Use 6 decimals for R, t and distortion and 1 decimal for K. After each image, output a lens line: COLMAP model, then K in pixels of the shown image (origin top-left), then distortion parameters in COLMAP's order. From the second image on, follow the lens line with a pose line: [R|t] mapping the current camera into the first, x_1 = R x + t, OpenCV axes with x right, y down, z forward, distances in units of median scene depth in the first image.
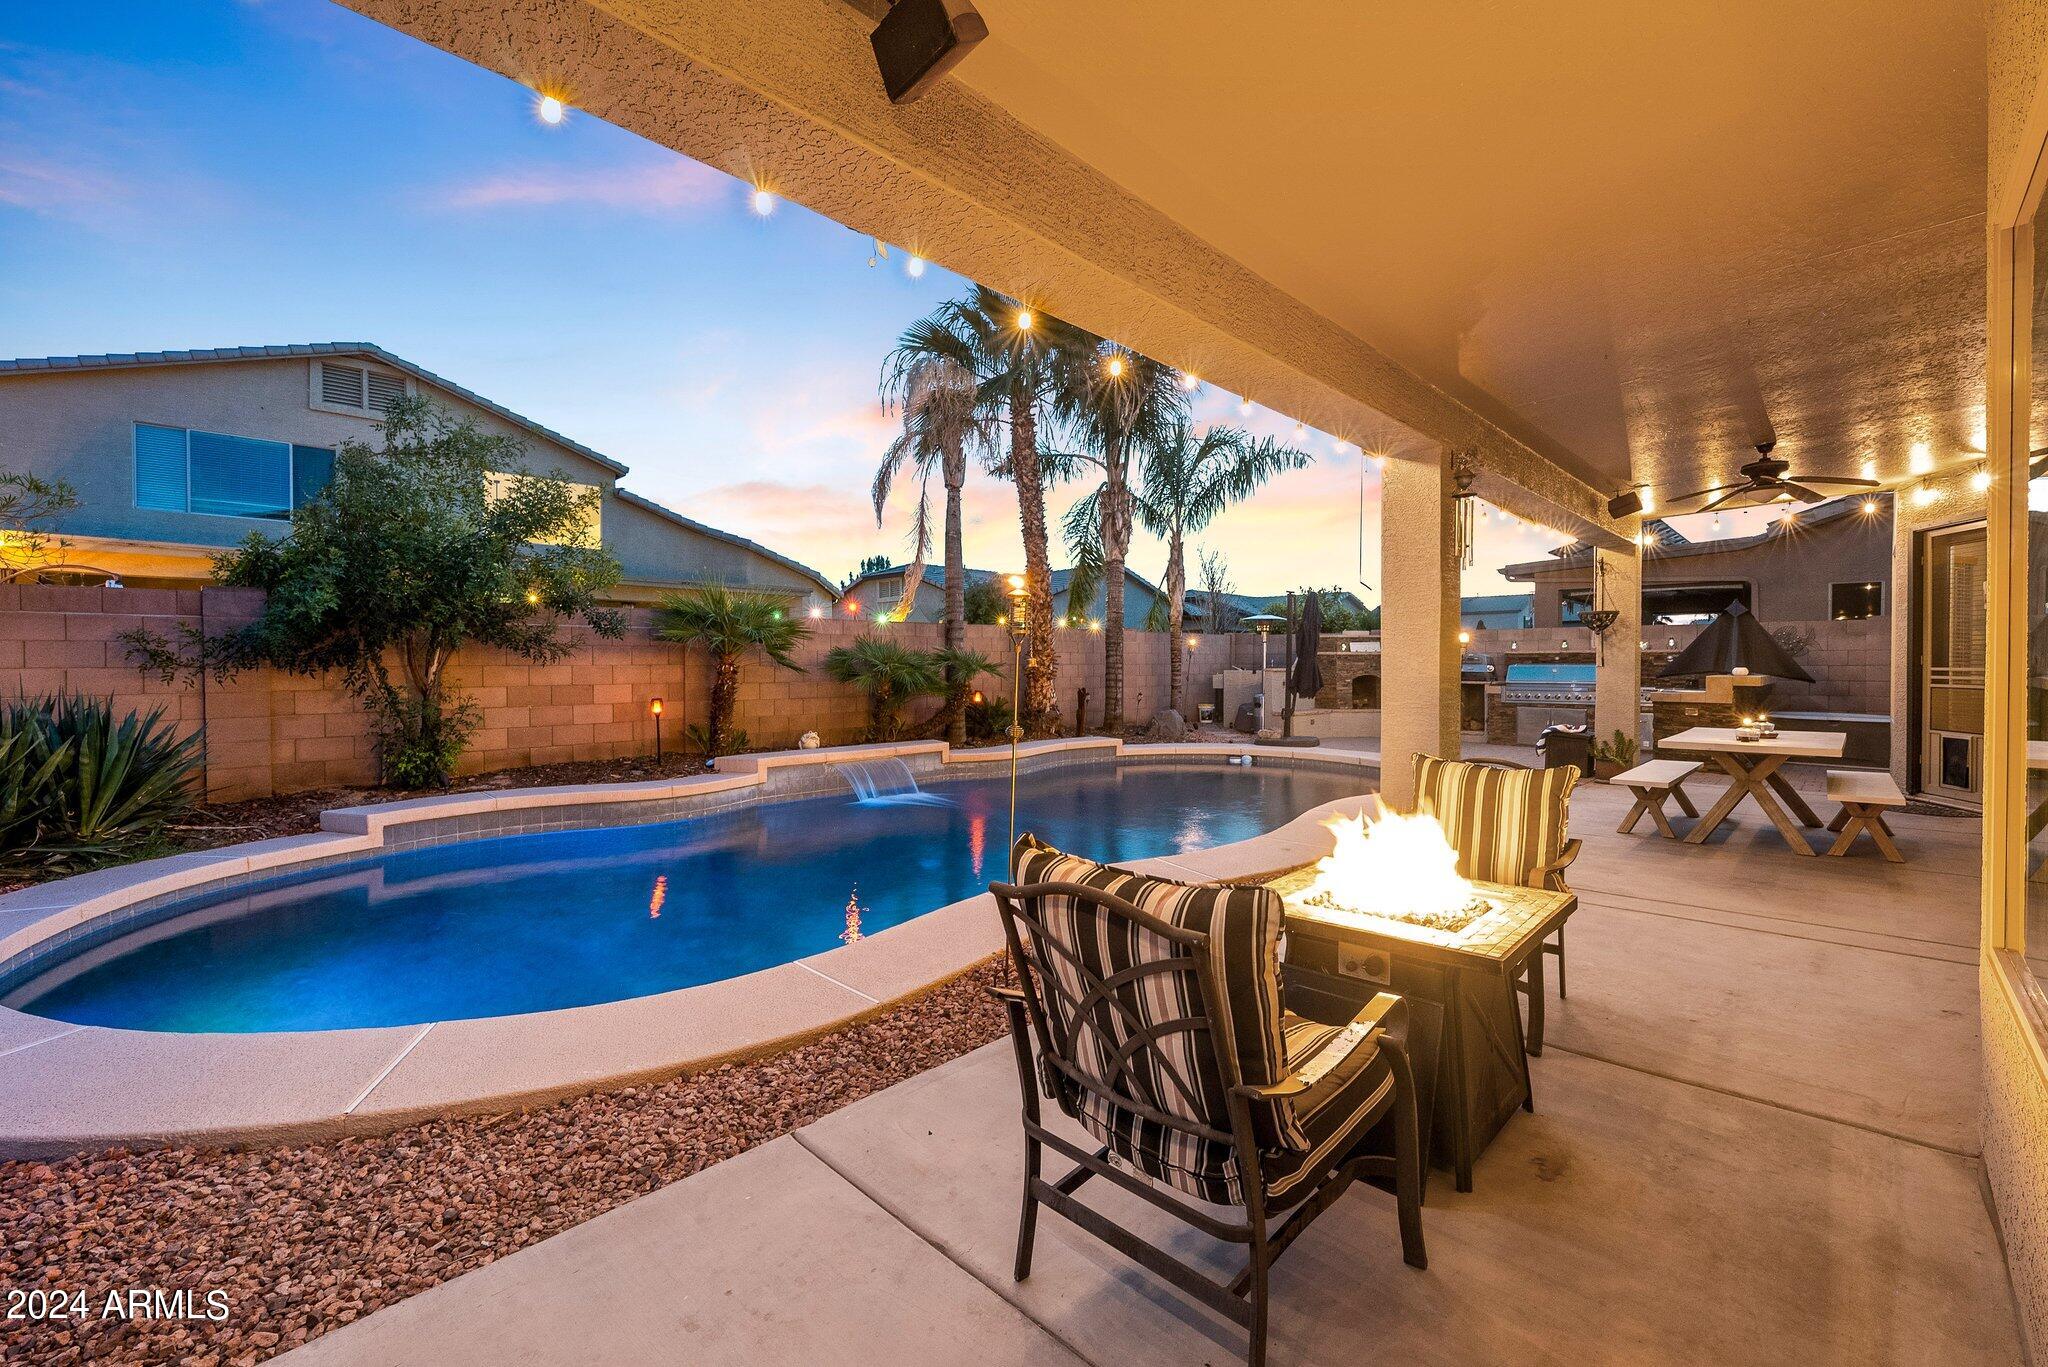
lens RADIAL K [[835.3, 0, 1016.4], [0, 835.3, 671.6], [0, 0, 1]] dist [-0.000602, -0.000099]
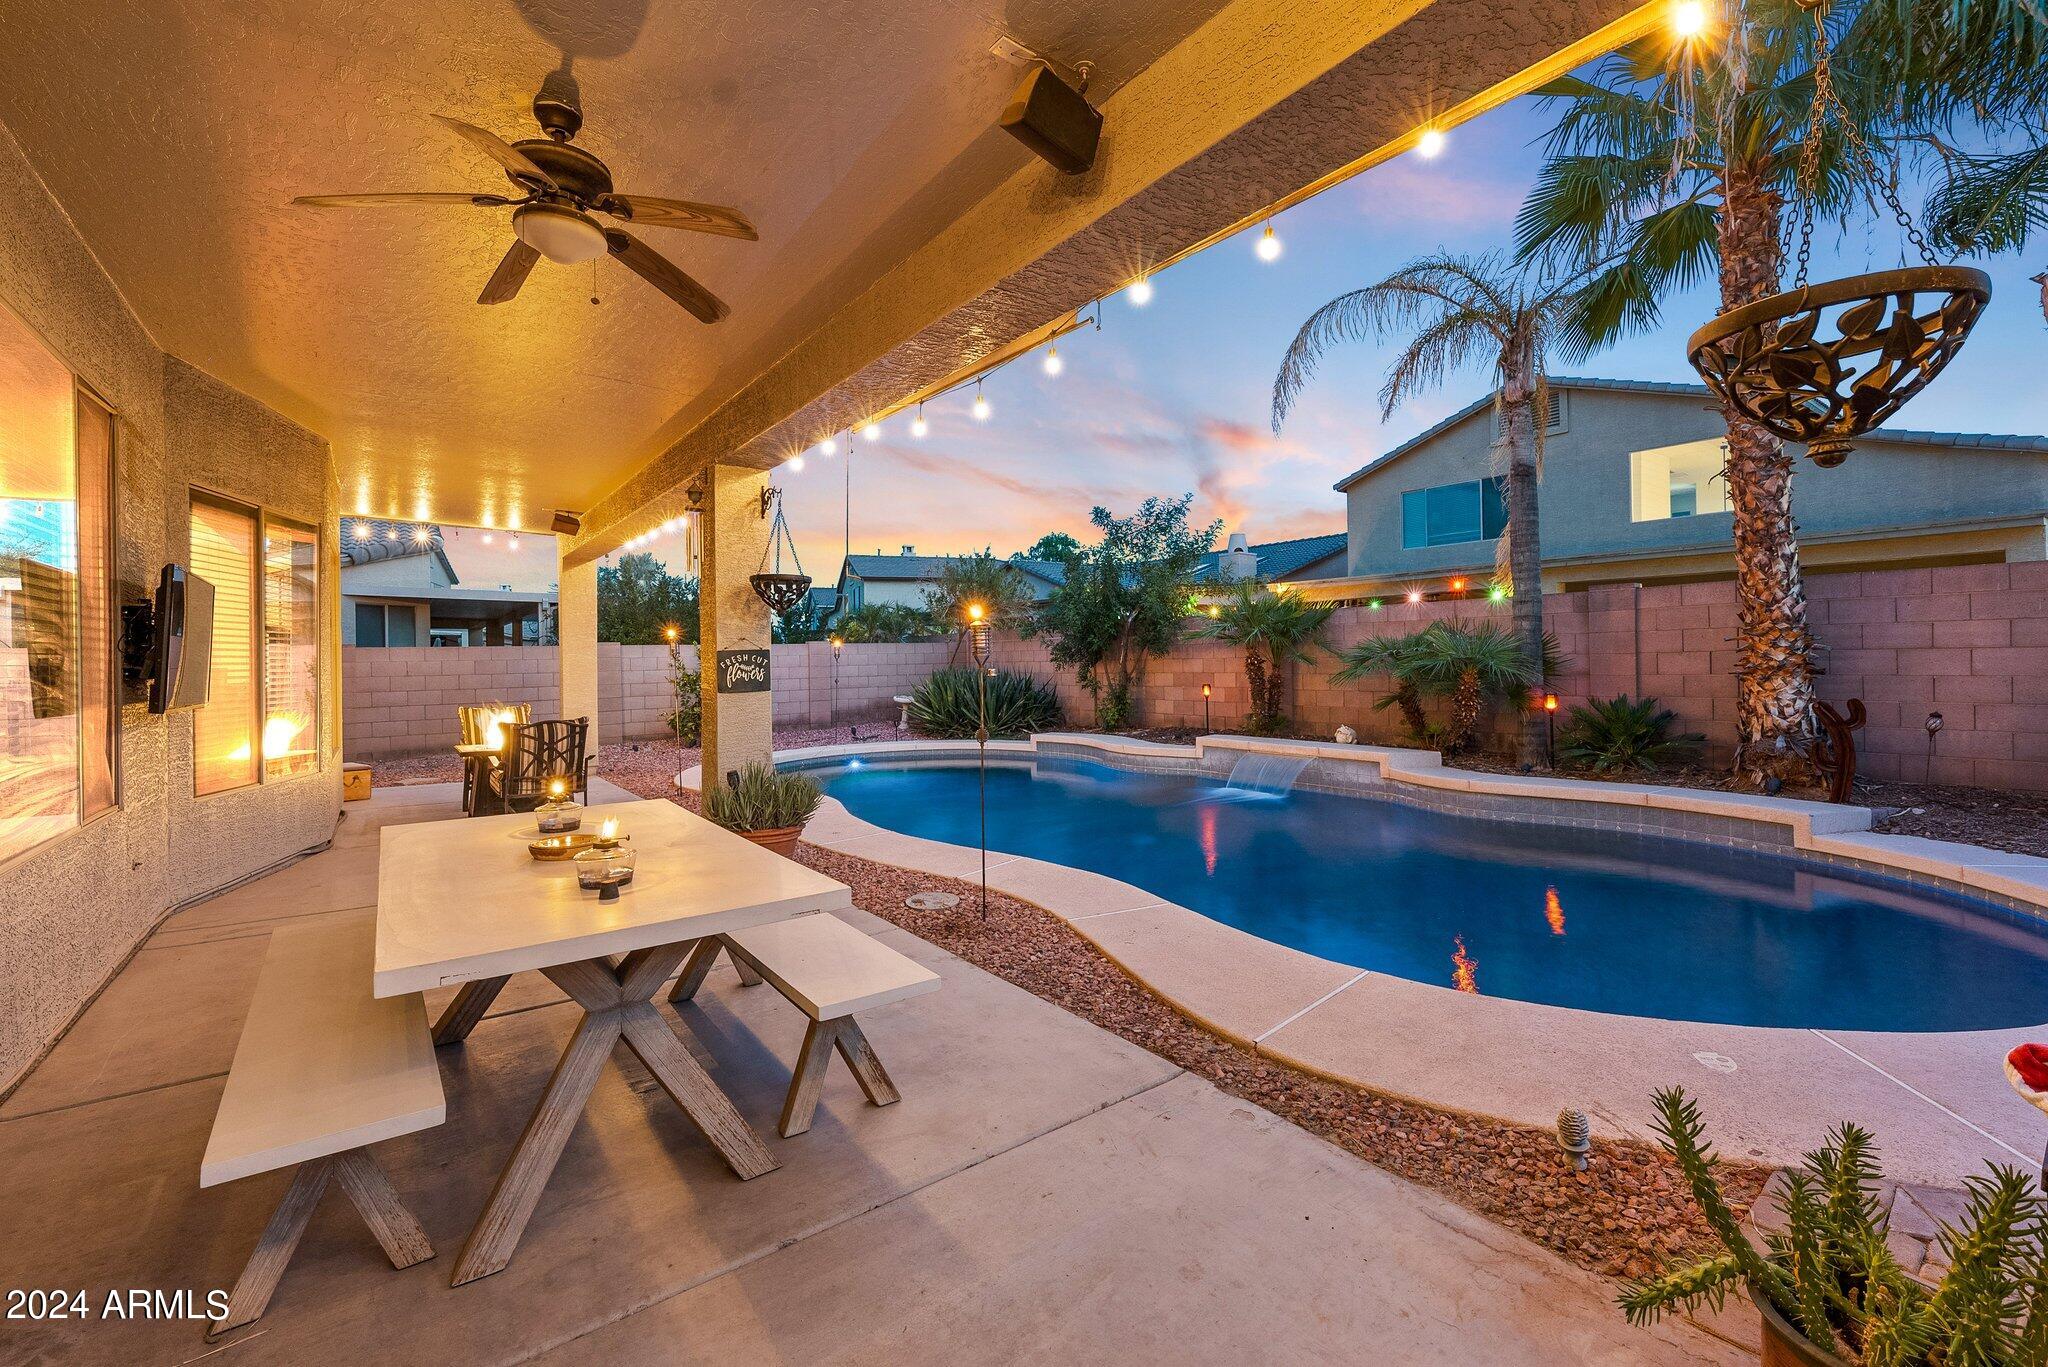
lens RADIAL K [[835.3, 0, 1016.4], [0, 835.3, 671.6], [0, 0, 1]] dist [-0.000602, -0.000099]
pose [[-0.153020, 0.012820, -0.988140, 0.691753], [0.005270, 0.999912, 0.012156, -0.002845], [0.988209, -0.003347, -0.153074, 0.715655]]
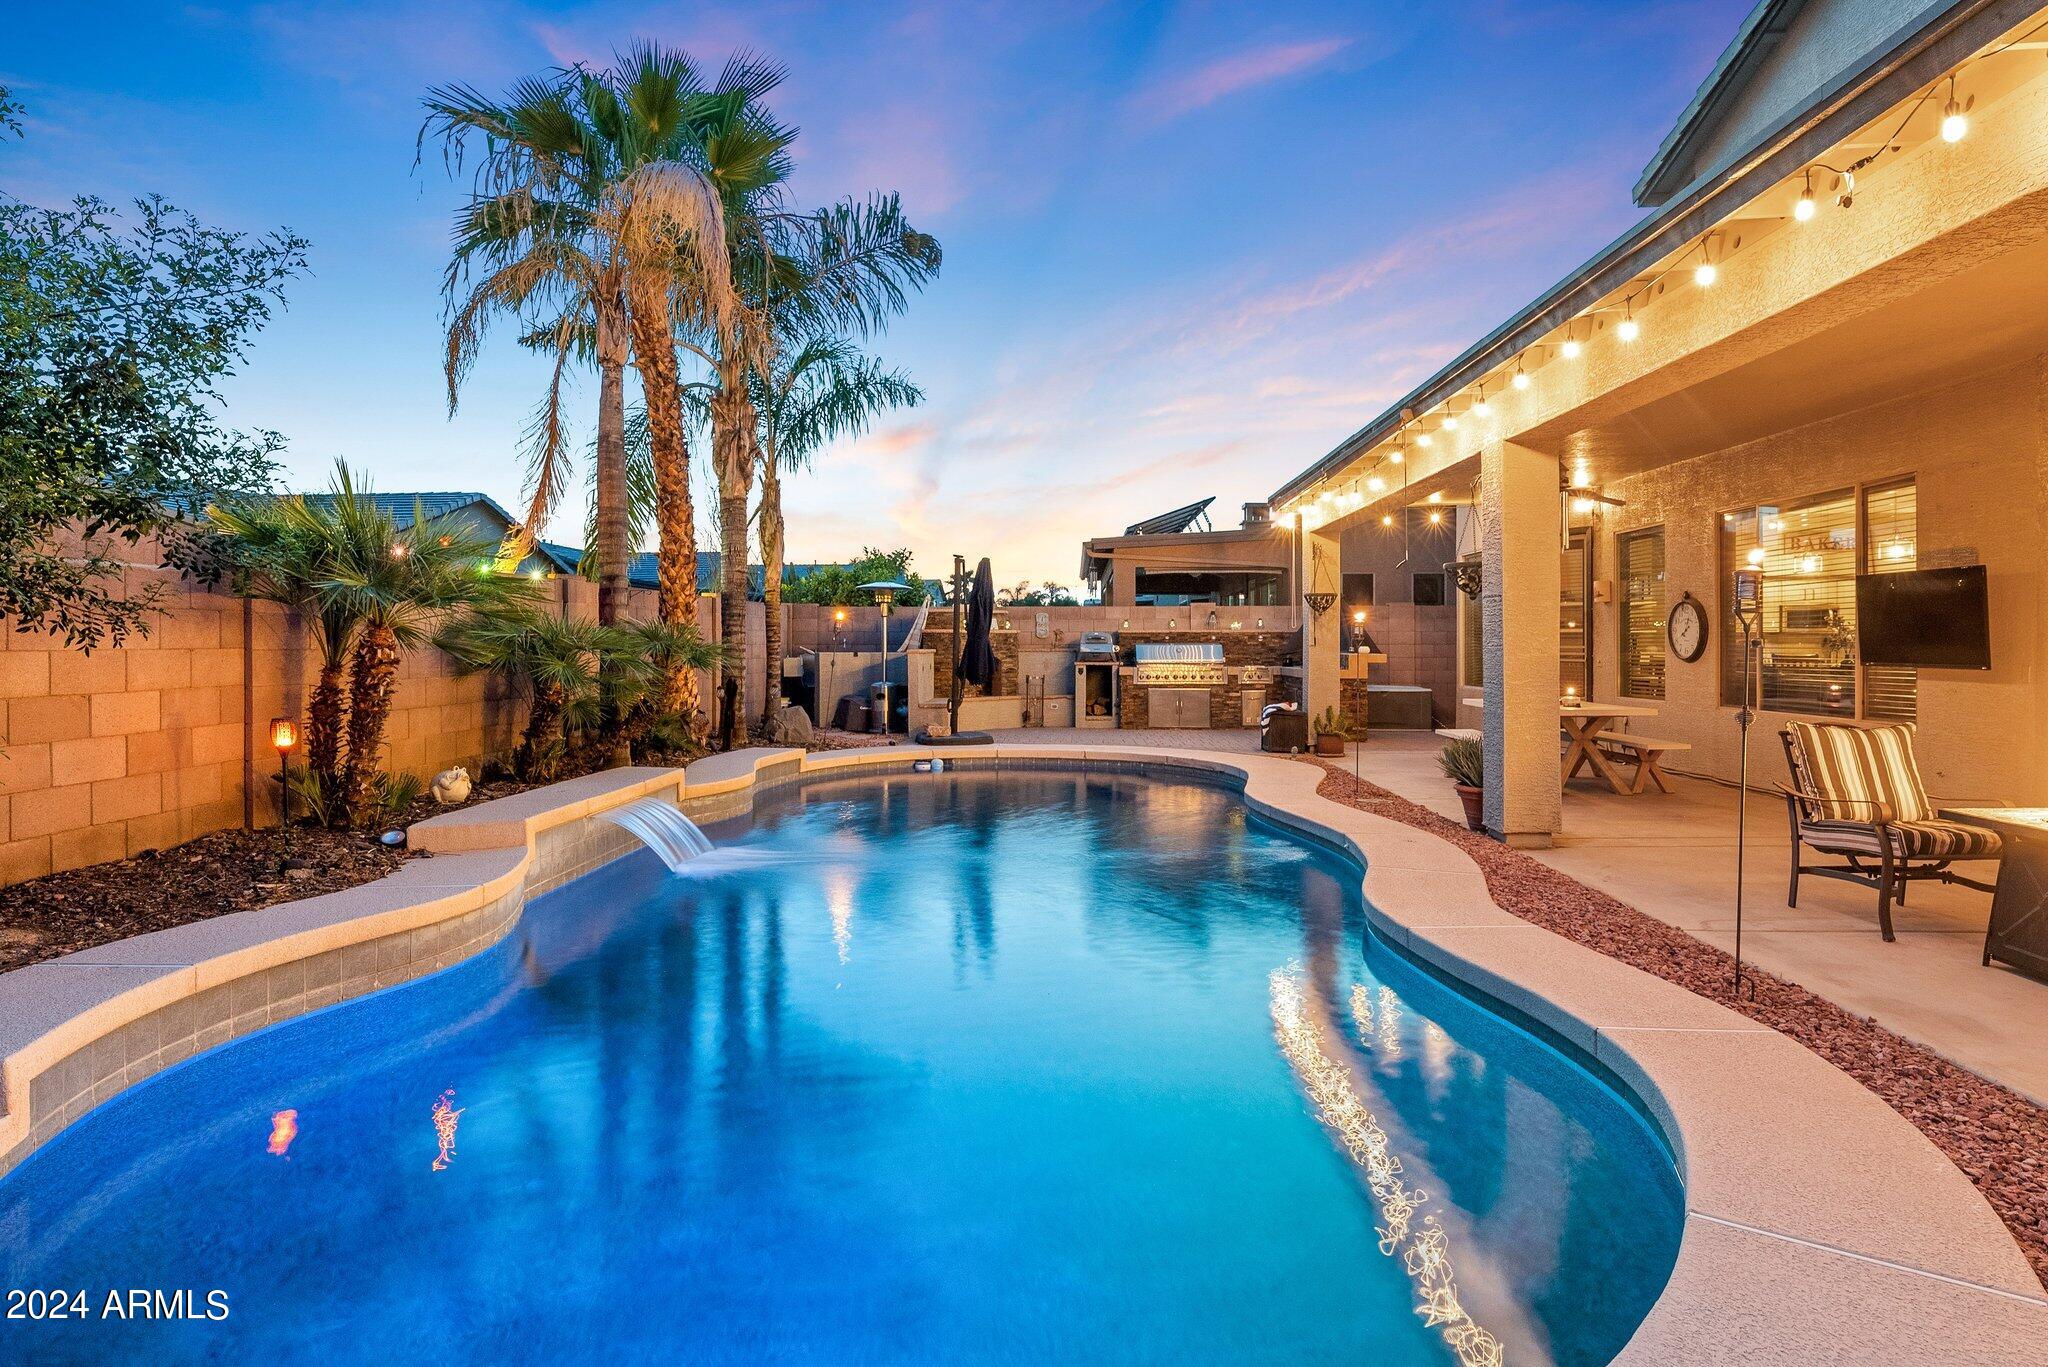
lens RADIAL K [[1100.6, 0, 1020.5], [0, 1100.6, 626.0], [0, 0, 1]] dist [-0.000652, 0.000168]
pose [[0.747219, 0.008840, 0.664519, -0.407337], [0.007854, 0.999724, -0.022131, -0.003055], [-0.664531, 0.021756, 0.746944, 0.178376]]
